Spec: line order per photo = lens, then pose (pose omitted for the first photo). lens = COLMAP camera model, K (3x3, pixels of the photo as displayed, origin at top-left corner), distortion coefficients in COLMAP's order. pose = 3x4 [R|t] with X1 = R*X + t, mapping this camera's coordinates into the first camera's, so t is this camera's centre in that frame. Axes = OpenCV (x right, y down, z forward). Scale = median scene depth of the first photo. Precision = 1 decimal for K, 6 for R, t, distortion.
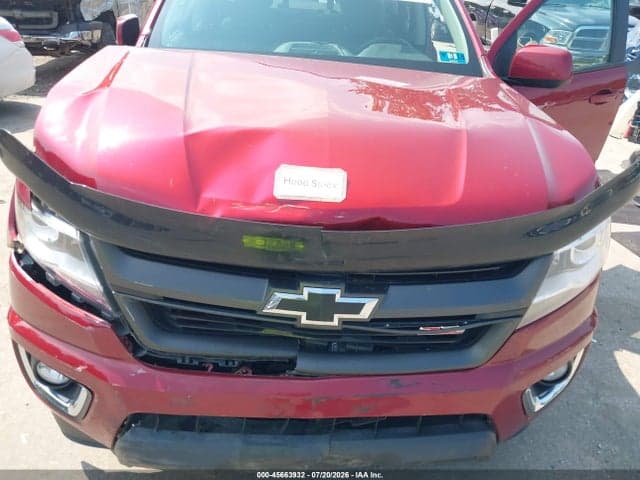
lens RADIAL K [[502.5, 0, 320.0], [0, 502.5, 240.0], [0, 0, 1]] dist [-0.010739, 0.004753]
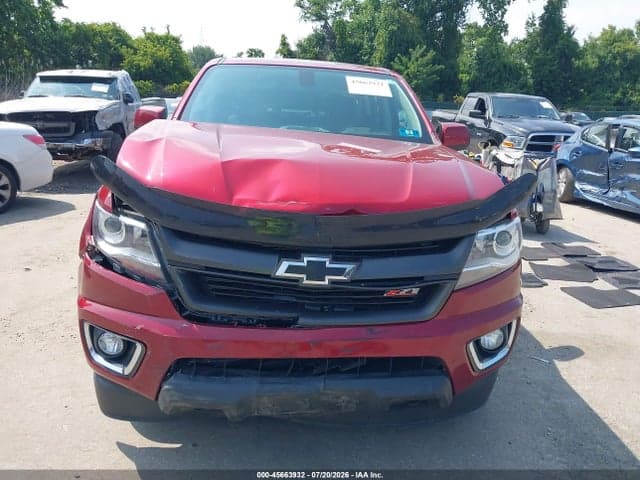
lens RADIAL K [[498.9, 0, 320.0], [0, 498.9, 240.0], [0, 0, 1]] dist [0.010981, -0.002719]
pose [[0.999474, -0.014634, 0.028951, -0.024480], [0.020461, 0.976935, -0.212554, 0.320341], [-0.025173, 0.213035, 0.976720, -0.378127]]
